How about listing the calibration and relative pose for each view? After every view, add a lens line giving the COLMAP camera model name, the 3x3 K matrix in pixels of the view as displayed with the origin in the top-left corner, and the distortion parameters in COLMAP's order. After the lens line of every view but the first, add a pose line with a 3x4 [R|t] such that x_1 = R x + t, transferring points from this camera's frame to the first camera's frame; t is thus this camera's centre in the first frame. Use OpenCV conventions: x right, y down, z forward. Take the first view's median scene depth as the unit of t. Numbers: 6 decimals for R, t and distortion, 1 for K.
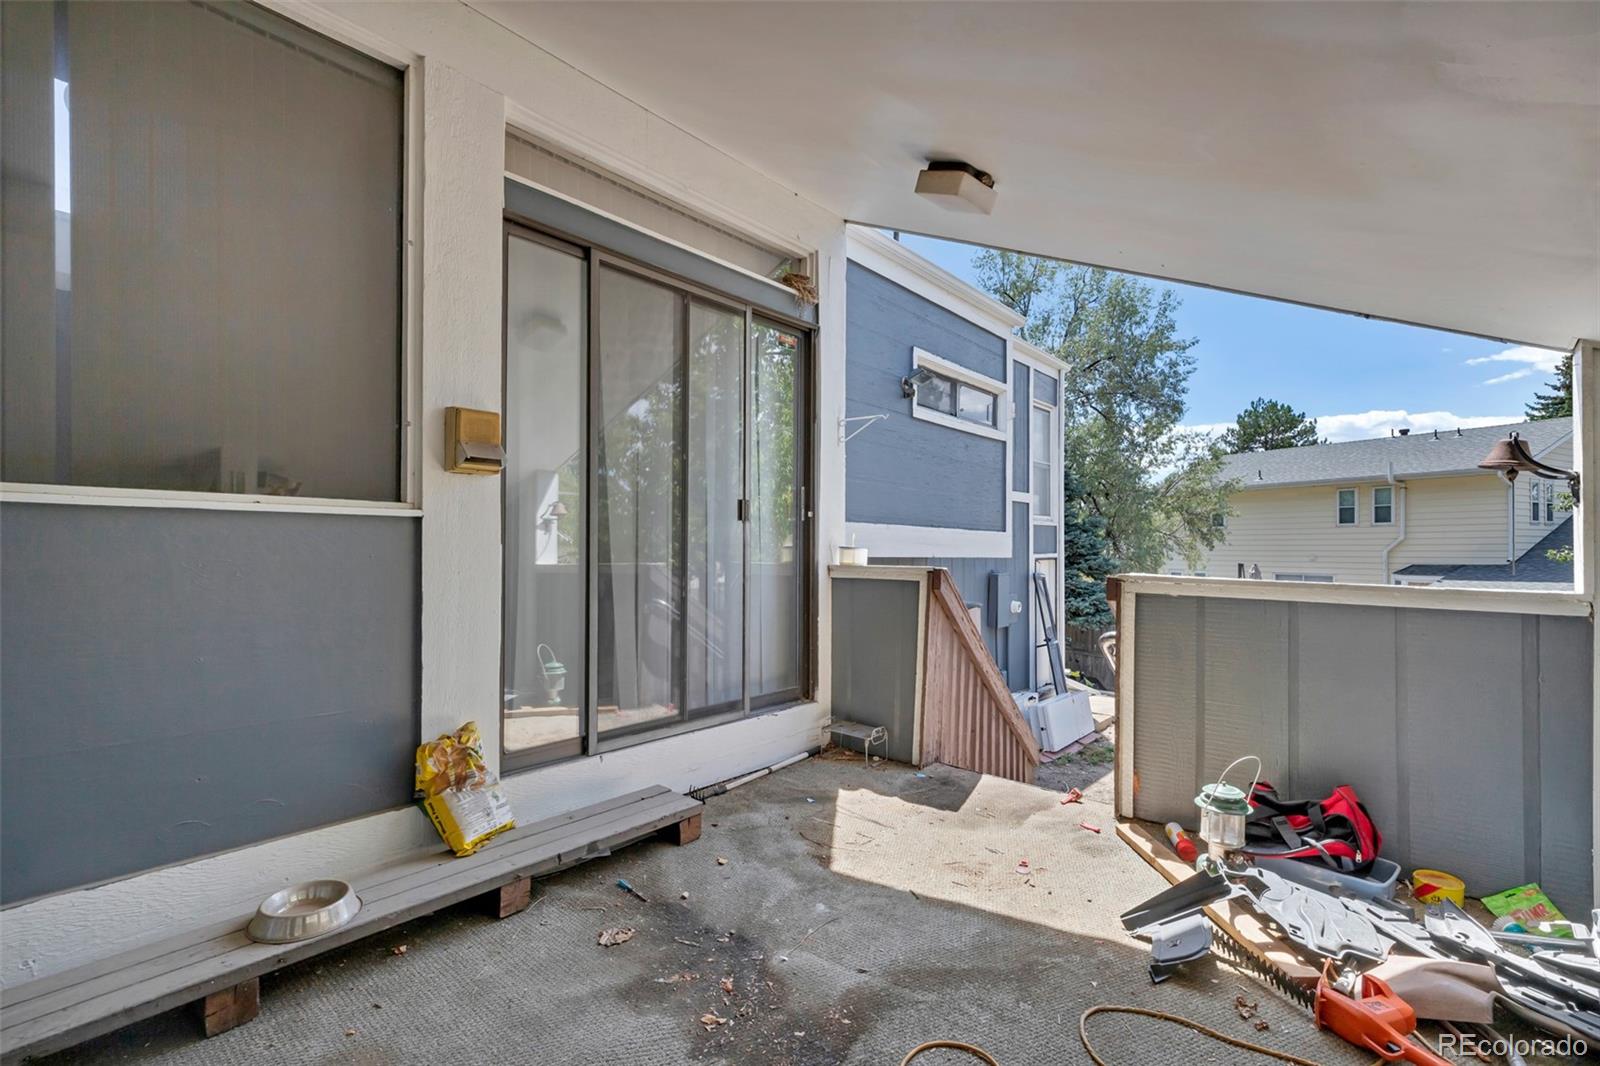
lens RADIAL K [[738.4, 0, 796.0], [0, 738.4, 538.9], [0, 0, 1]] dist [0.000636, -0.000065]
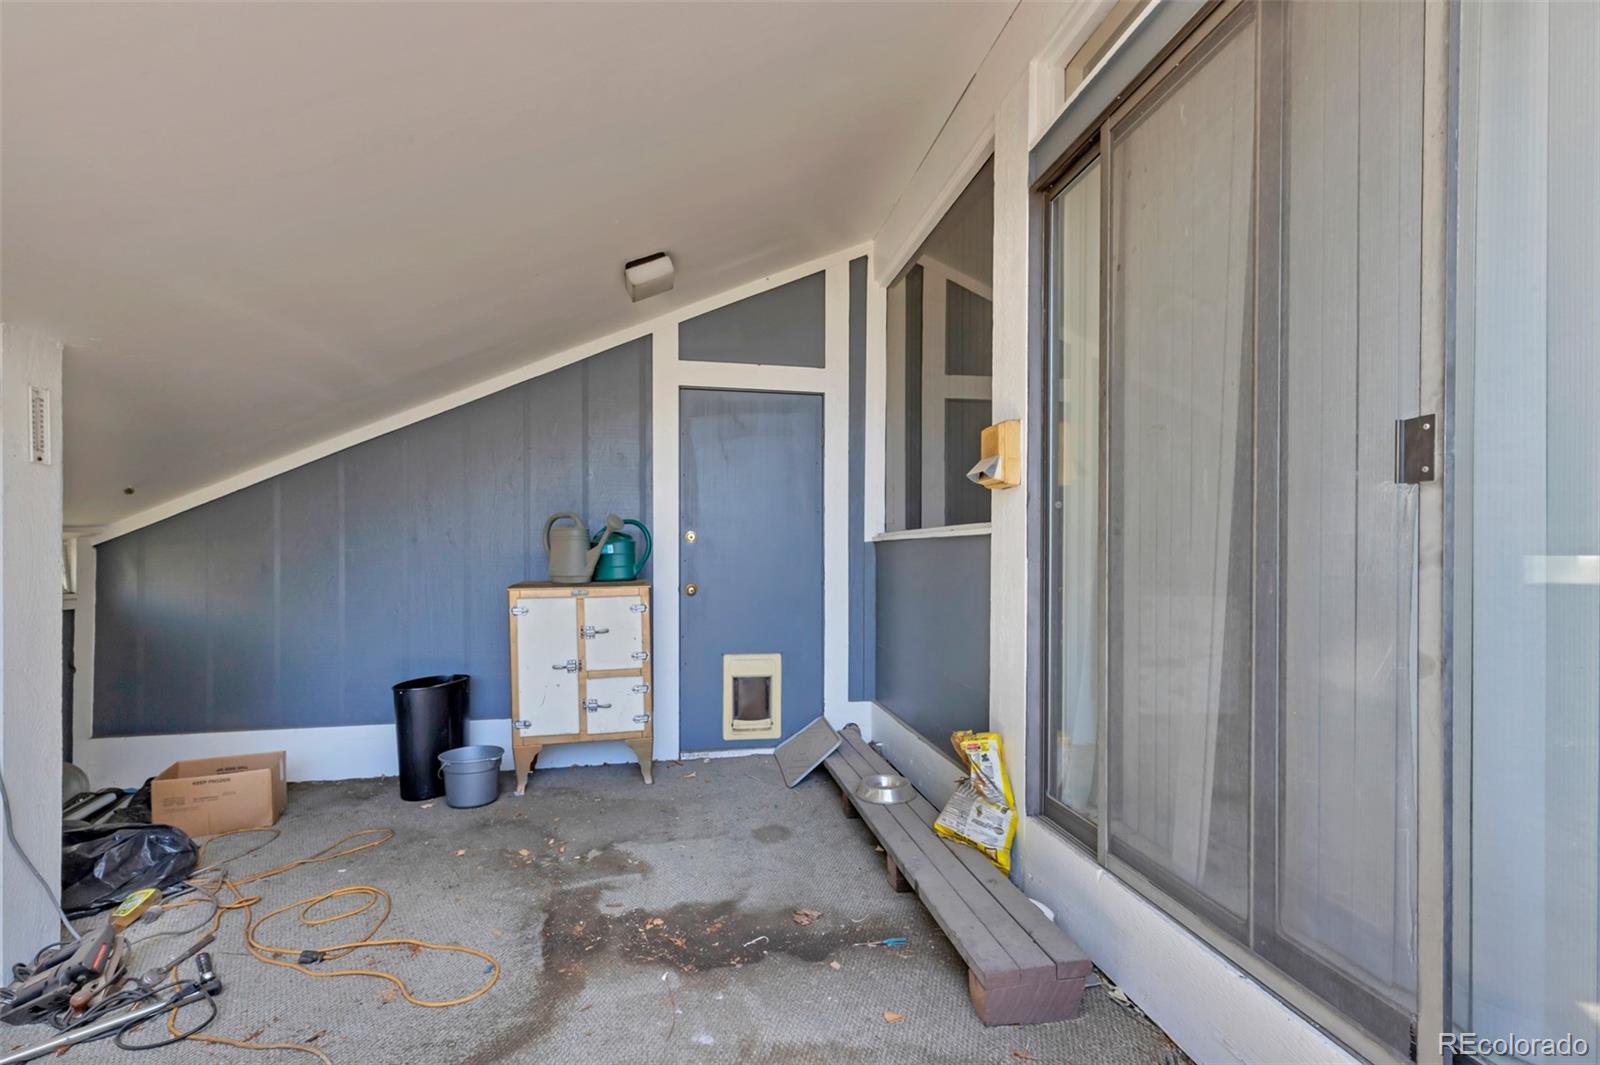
lens RADIAL K [[745.3, 0, 800.5], [0, 745.3, 562.5], [0, 0, 1]] dist [0.000463, 0.000041]
pose [[-0.651178, -0.000136, -0.758925, 0.371139], [0.004895, 0.999978, -0.004379, 0.012835], [0.758910, -0.006566, -0.651163, 1.069345]]
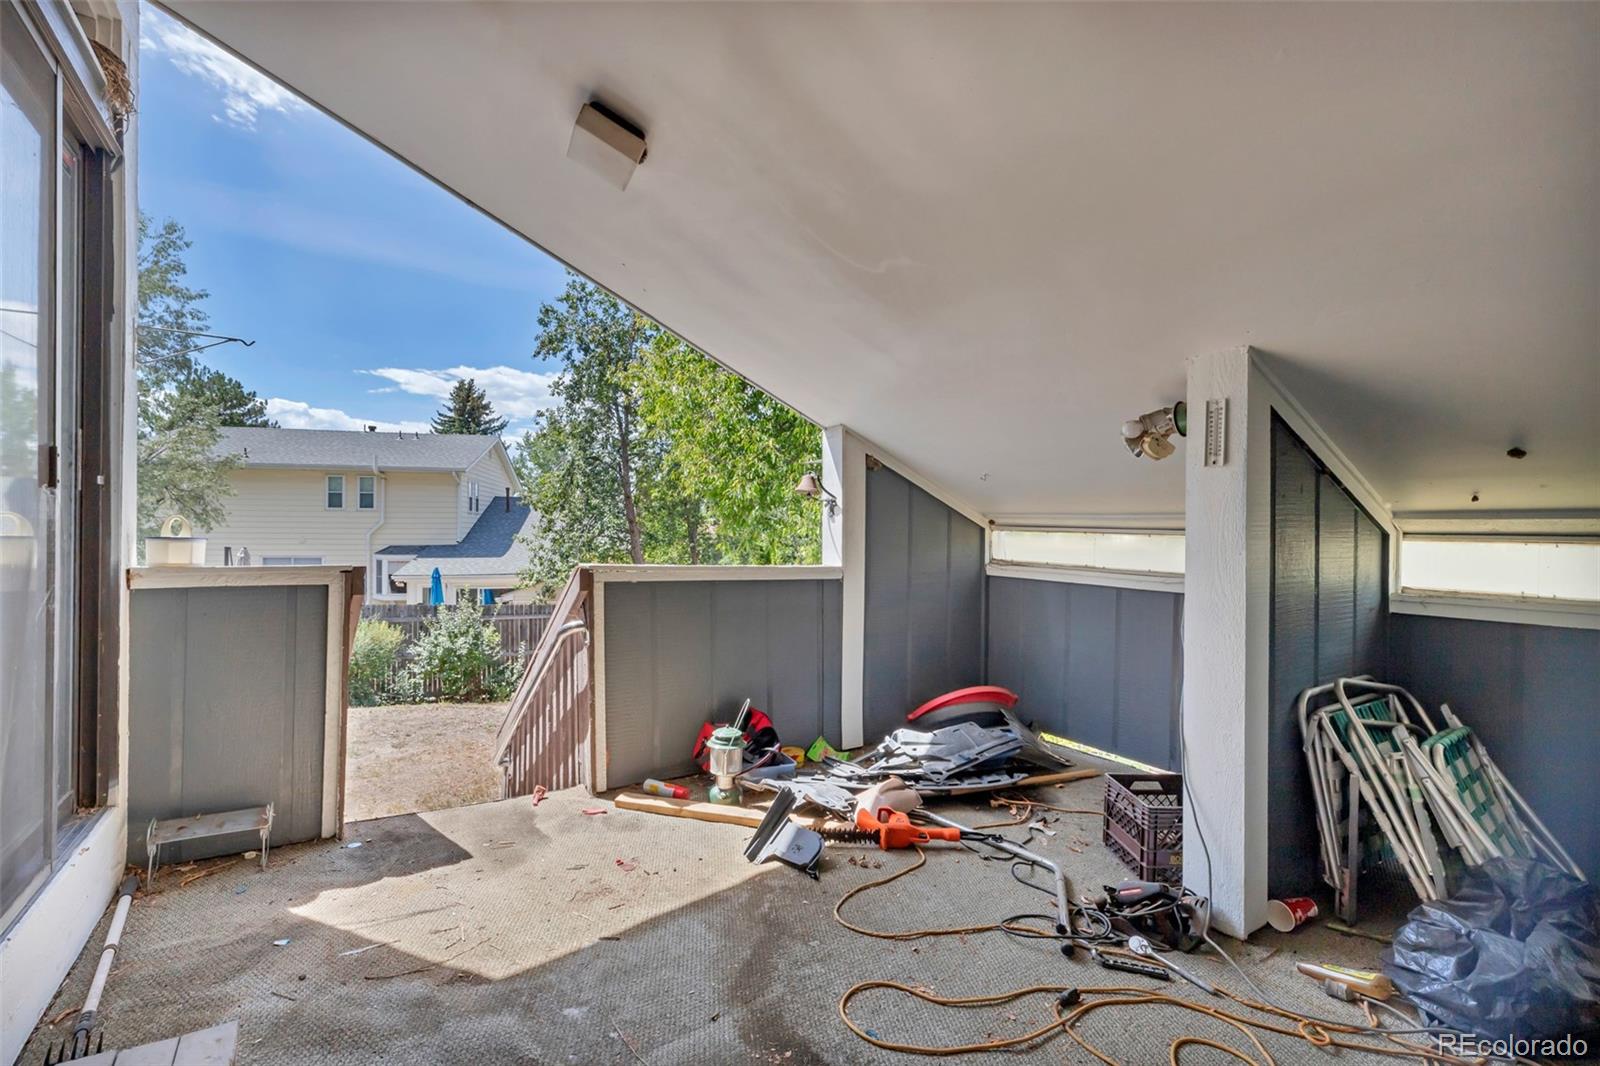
lens RADIAL K [[727.4, 0, 800.0], [0, 727.4, 533.0], [0, 0, 1]] dist [0.001367, 0.000220]
pose [[0.289963, 0.003027, 0.957033, -0.427272], [-0.019845, 0.999799, 0.002851, -0.005697], [-0.956832, -0.019819, 0.289965, 0.383574]]
